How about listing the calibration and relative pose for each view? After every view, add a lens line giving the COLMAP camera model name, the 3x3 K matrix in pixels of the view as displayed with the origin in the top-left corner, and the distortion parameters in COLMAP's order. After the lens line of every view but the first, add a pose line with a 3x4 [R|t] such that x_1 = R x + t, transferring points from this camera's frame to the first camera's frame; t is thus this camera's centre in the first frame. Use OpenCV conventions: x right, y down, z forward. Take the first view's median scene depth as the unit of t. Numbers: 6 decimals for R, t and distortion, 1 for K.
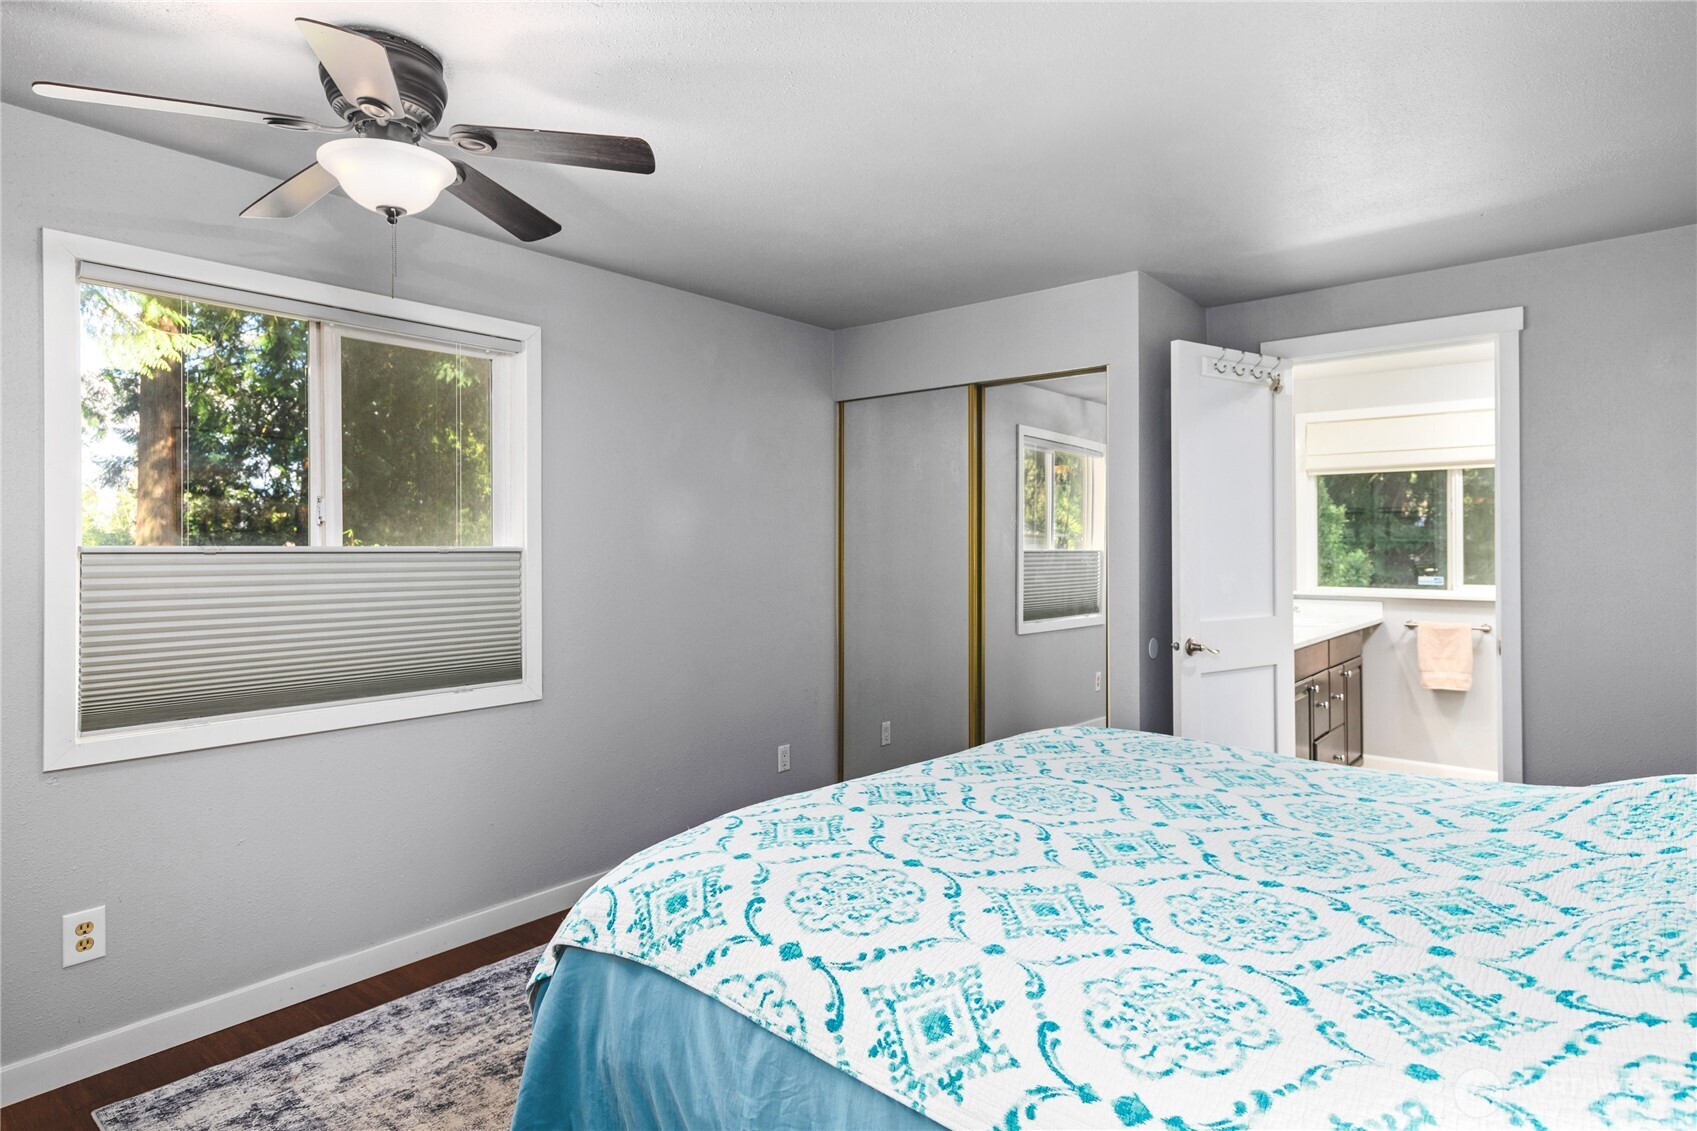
lens RADIAL K [[932.6, 0, 849.9], [0, 932.6, 559.2], [0, 0, 1]] dist [-0.003804, 0.000432]
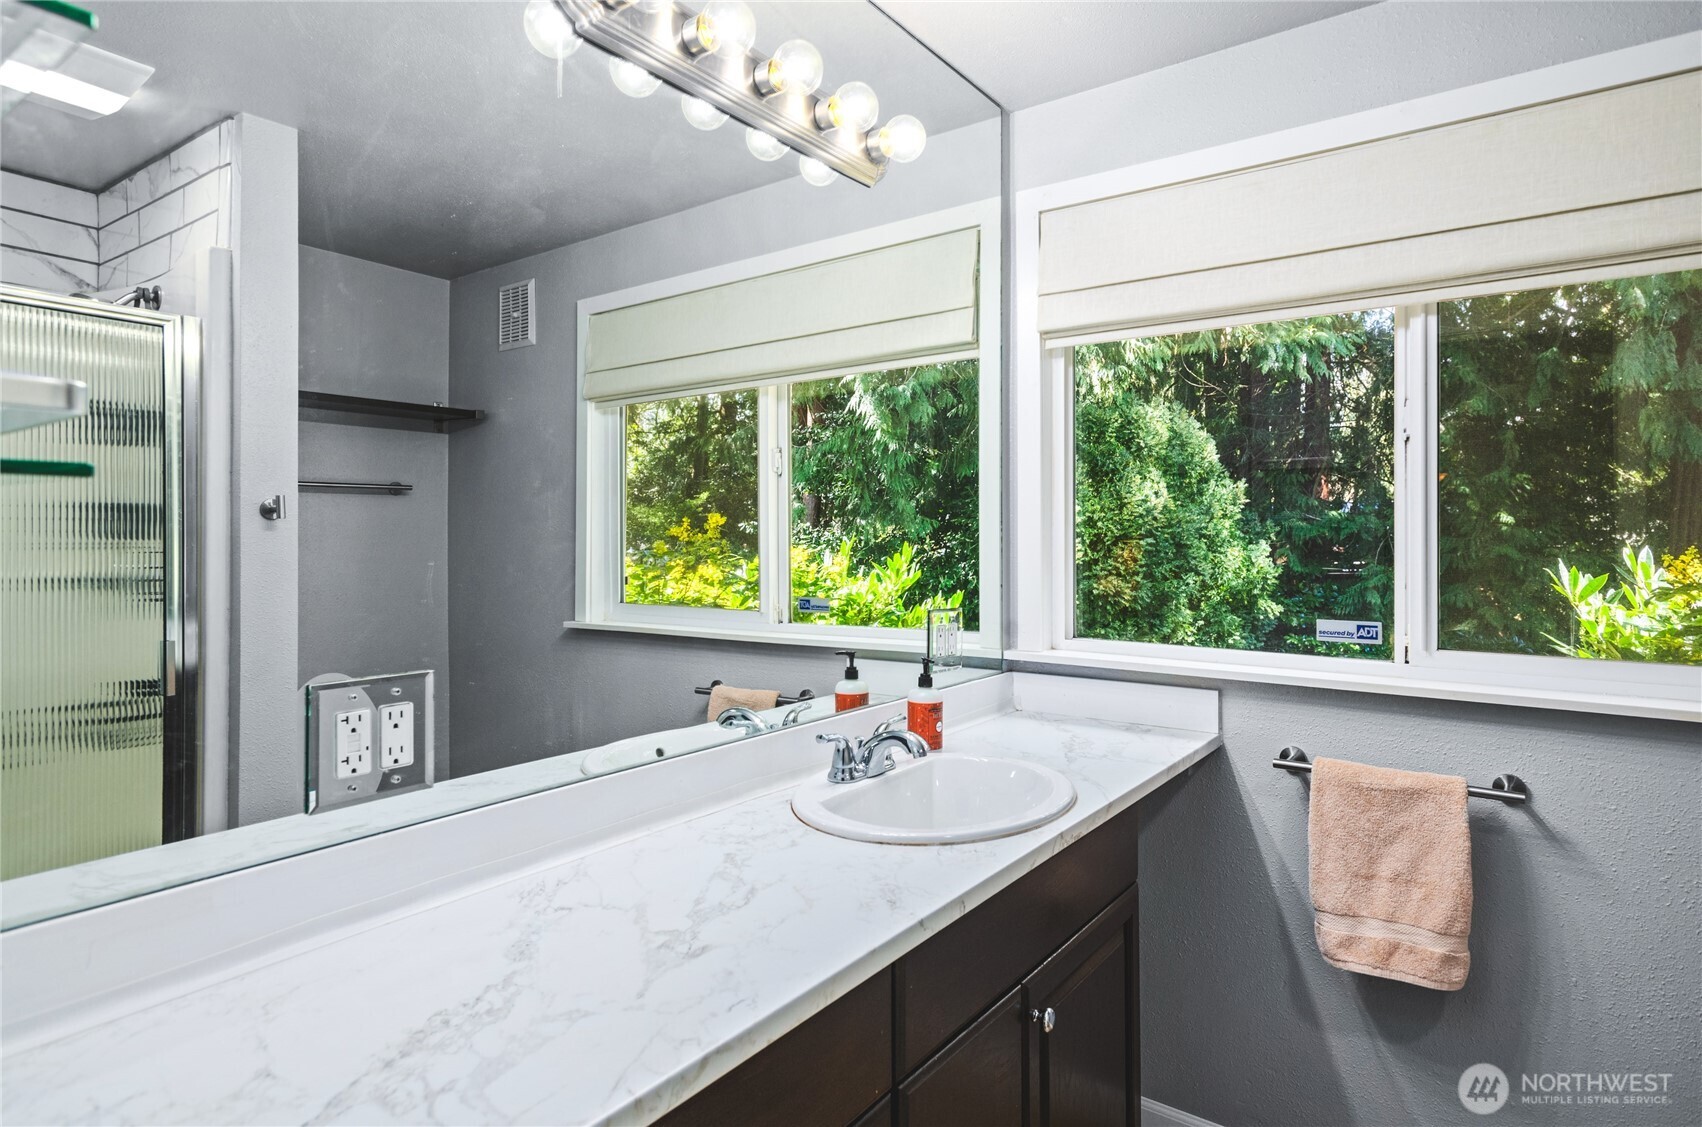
lens RADIAL K [[964.1, 0, 849.2], [0, 964.1, 555.5], [0, 0, 1]] dist [-0.004357, -0.000266]
pose [[0.997463, -0.000017, 0.071189, 0.418504], [-0.000464, 0.999977, 0.006750, -0.009429], [-0.071187, -0.006766, 0.997440, 0.664061]]
